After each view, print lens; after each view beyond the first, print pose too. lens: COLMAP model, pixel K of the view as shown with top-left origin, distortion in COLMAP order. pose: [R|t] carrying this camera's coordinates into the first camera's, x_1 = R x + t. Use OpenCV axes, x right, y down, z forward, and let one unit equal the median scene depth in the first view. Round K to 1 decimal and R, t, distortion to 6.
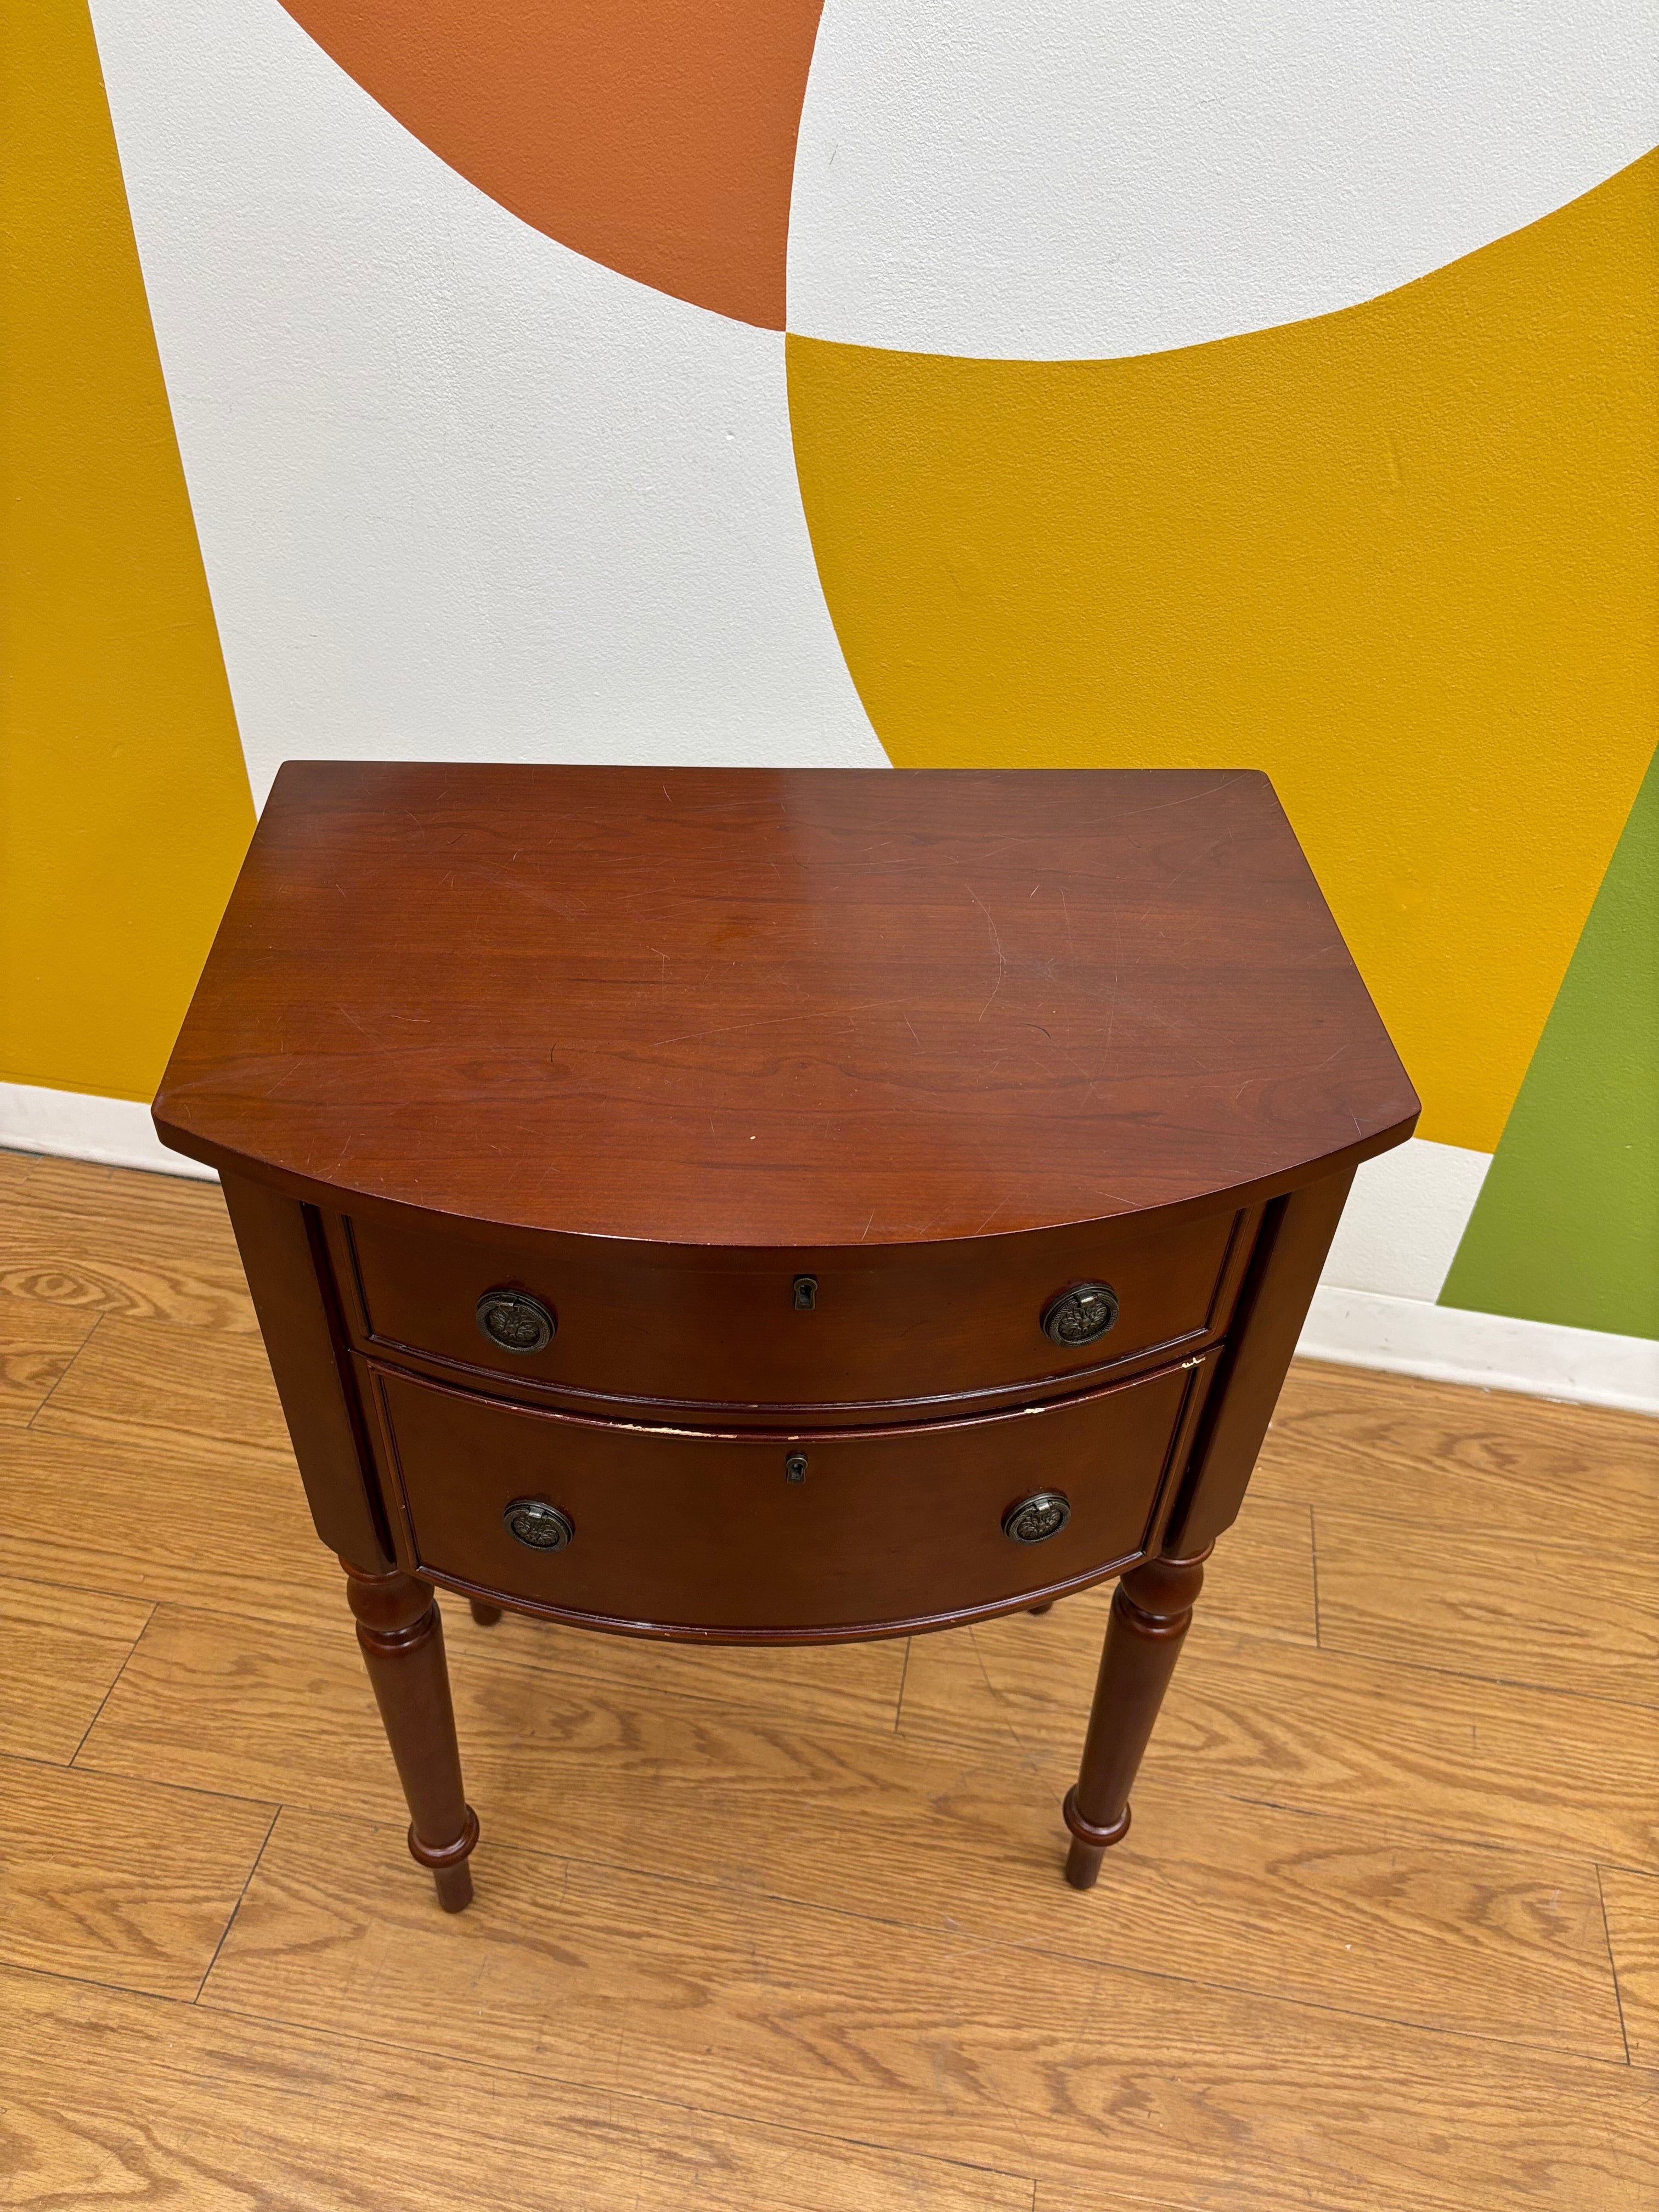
lens RADIAL K [[1697.5, 0, 824.5], [0, 1697.5, 1093.4], [0, 0, 1]] dist [0.027171, -0.036081]
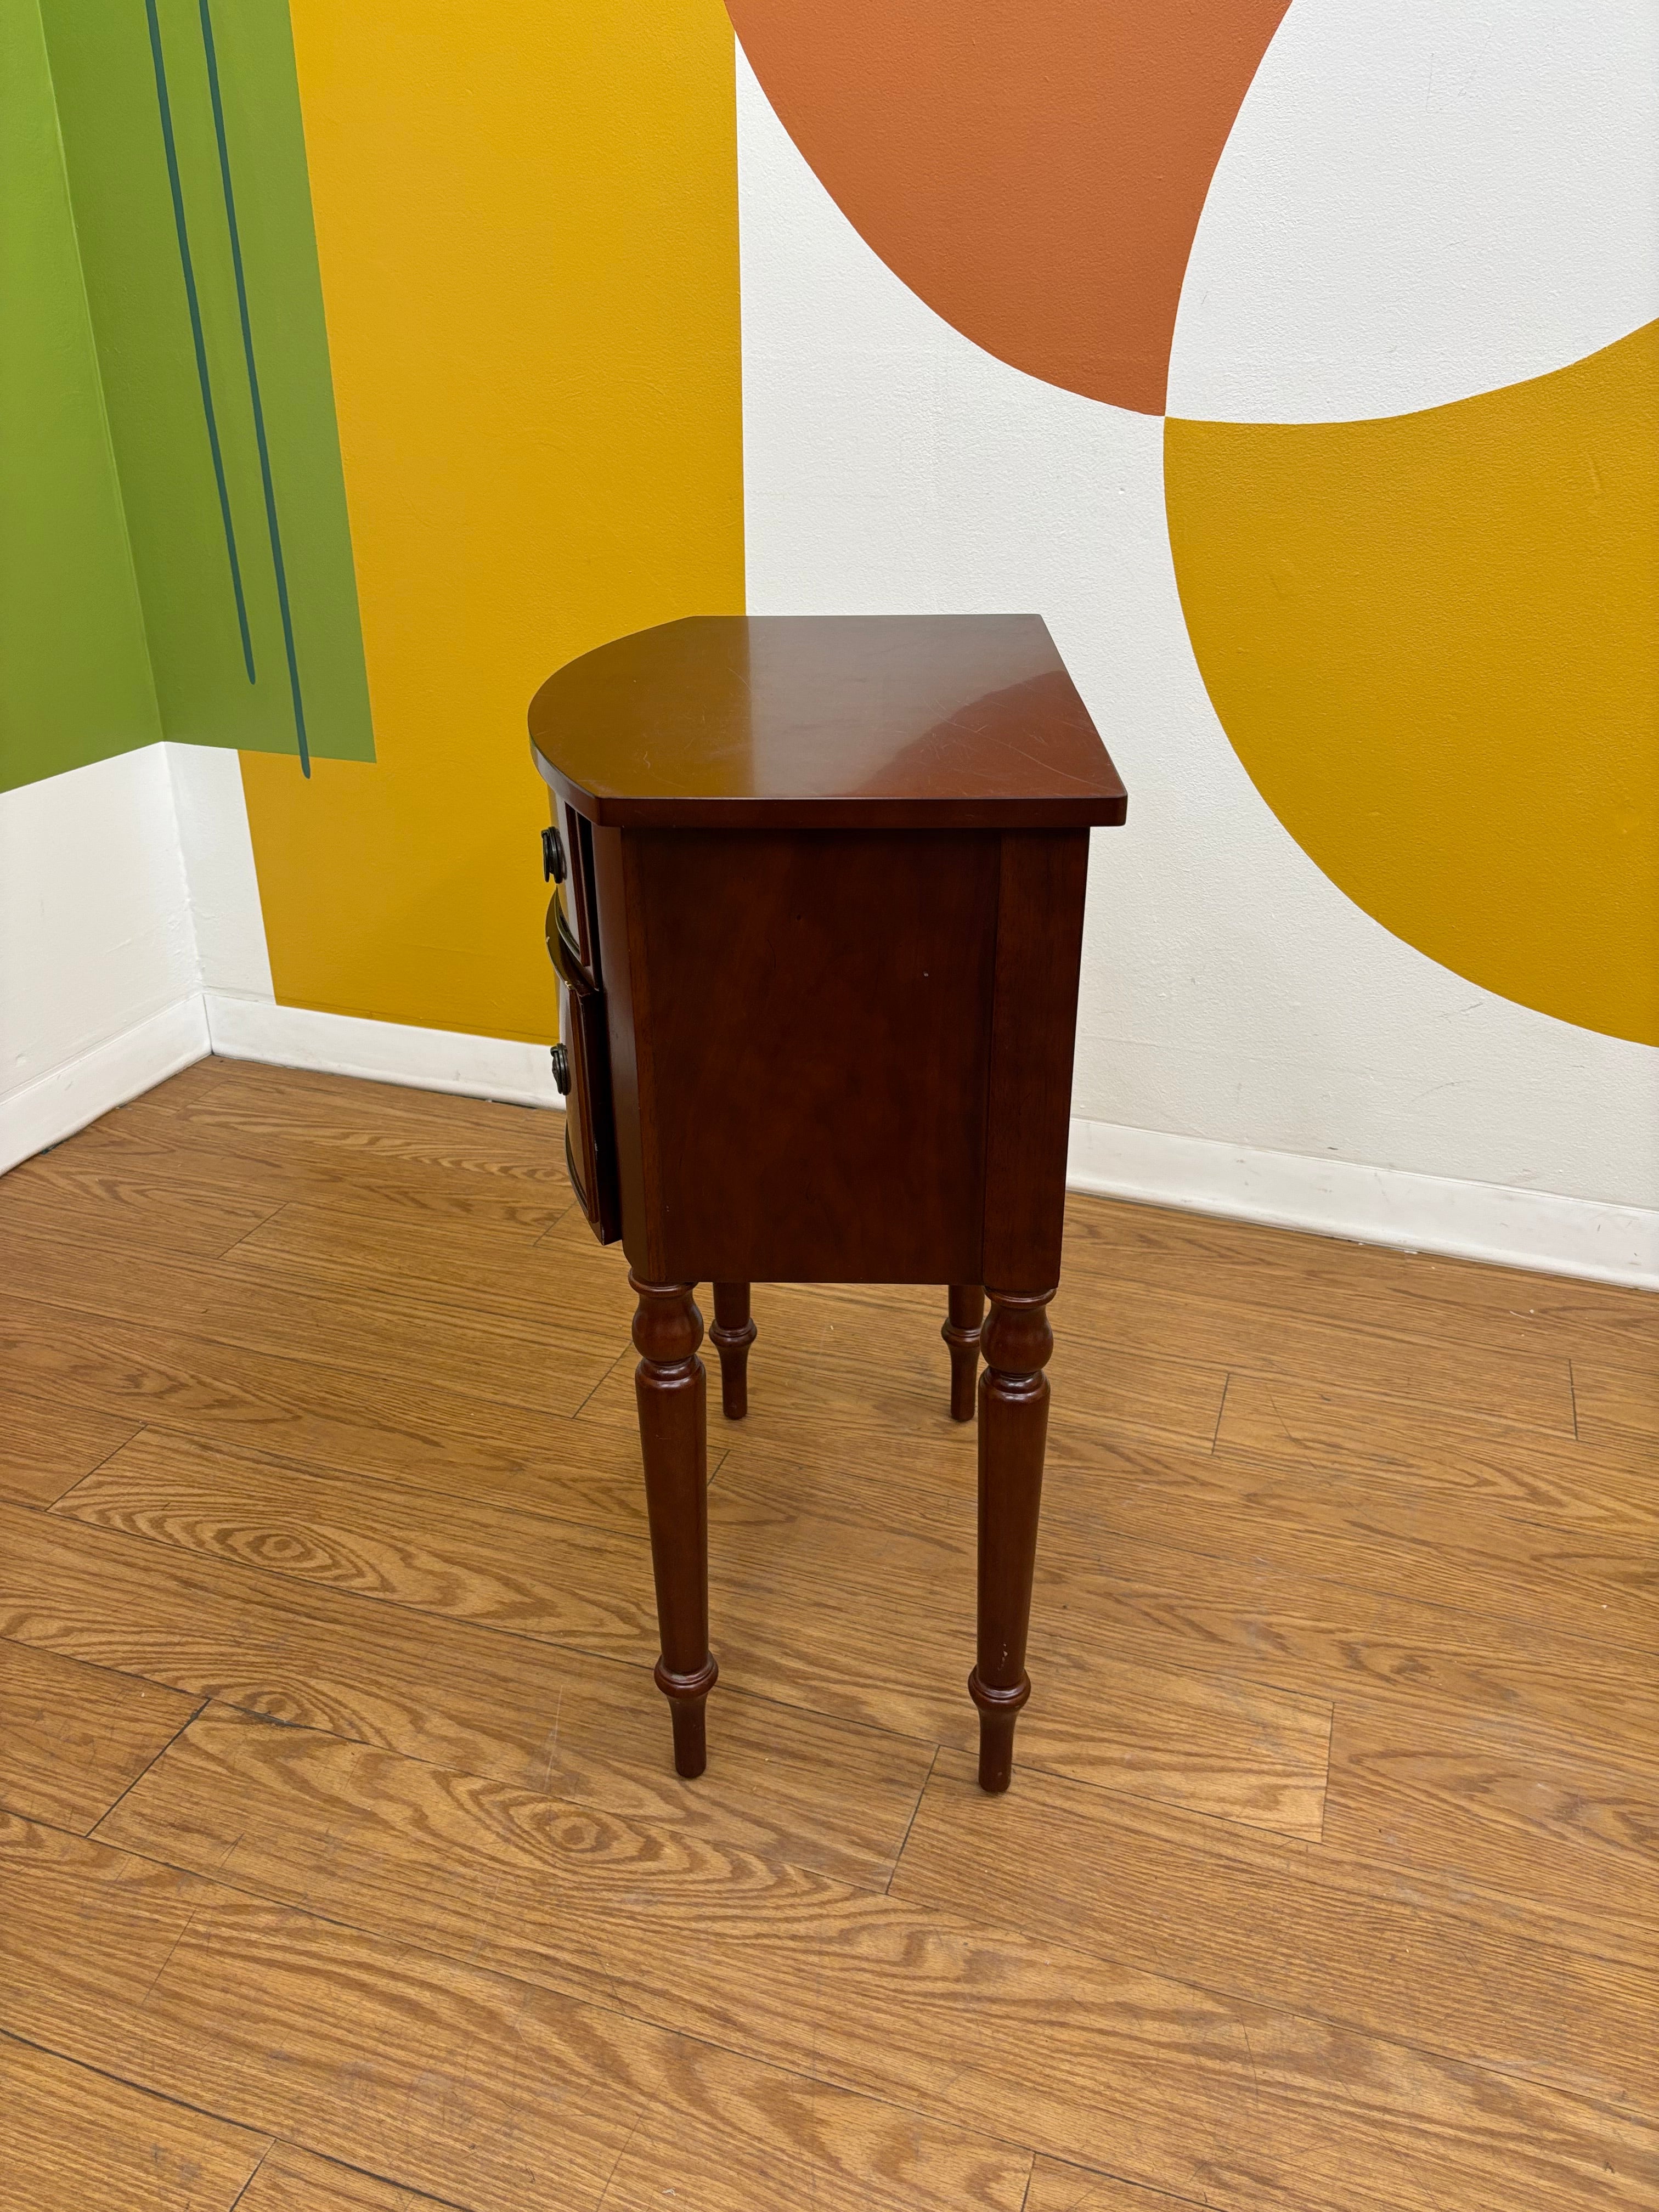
lens RADIAL K [[1697.5, 0, 808.0], [0, 1697.5, 1117.3], [0, 0, 1]] dist [0.027171, -0.036081]
pose [[0.986080, 0.037489, -0.161992, -0.058179], [-0.076493, 0.967315, -0.241767, 0.475117], [0.147633, 0.250793, 0.956717, -0.292684]]
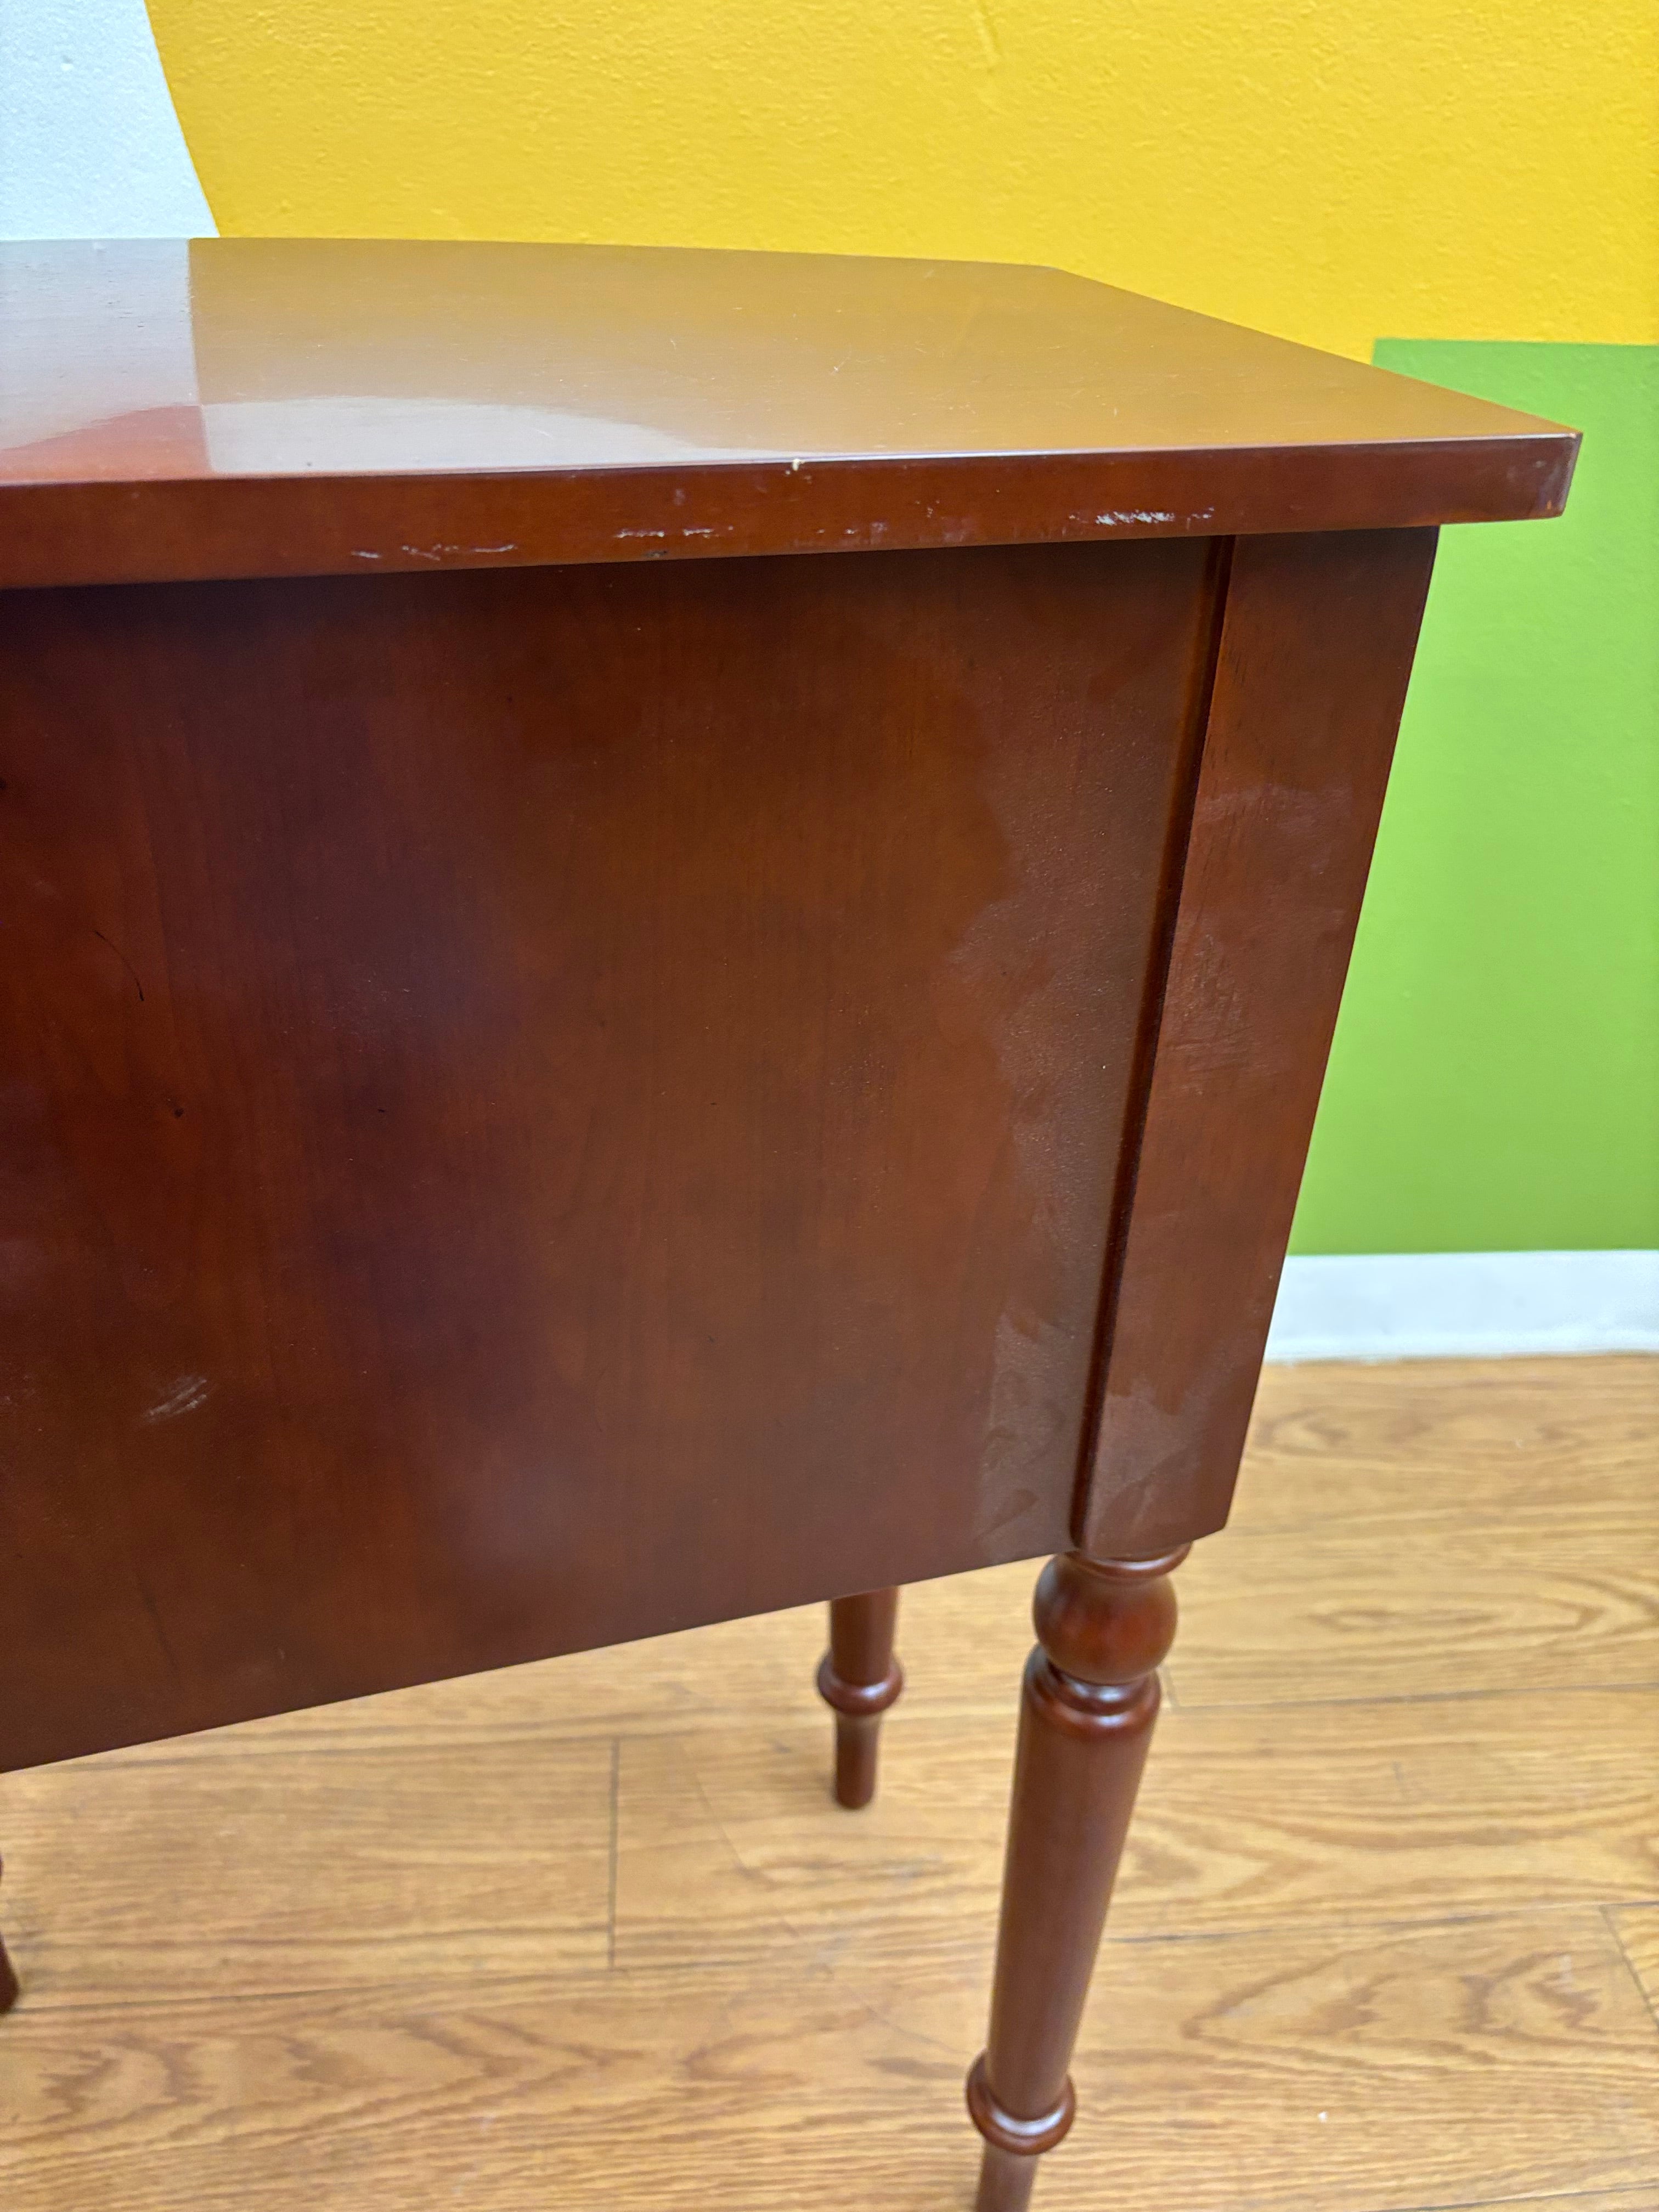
lens RADIAL K [[1703.0, 0, 844.1], [0, 1703.0, 1130.8], [0, 0, 1]] dist [0.038915, -0.056994]
pose [[0.964987, -0.144598, 0.218842, 0.031932], [0.174593, 0.976738, -0.124502, 0.163920], [-0.195748, 0.158351, 0.967785, 0.306678]]
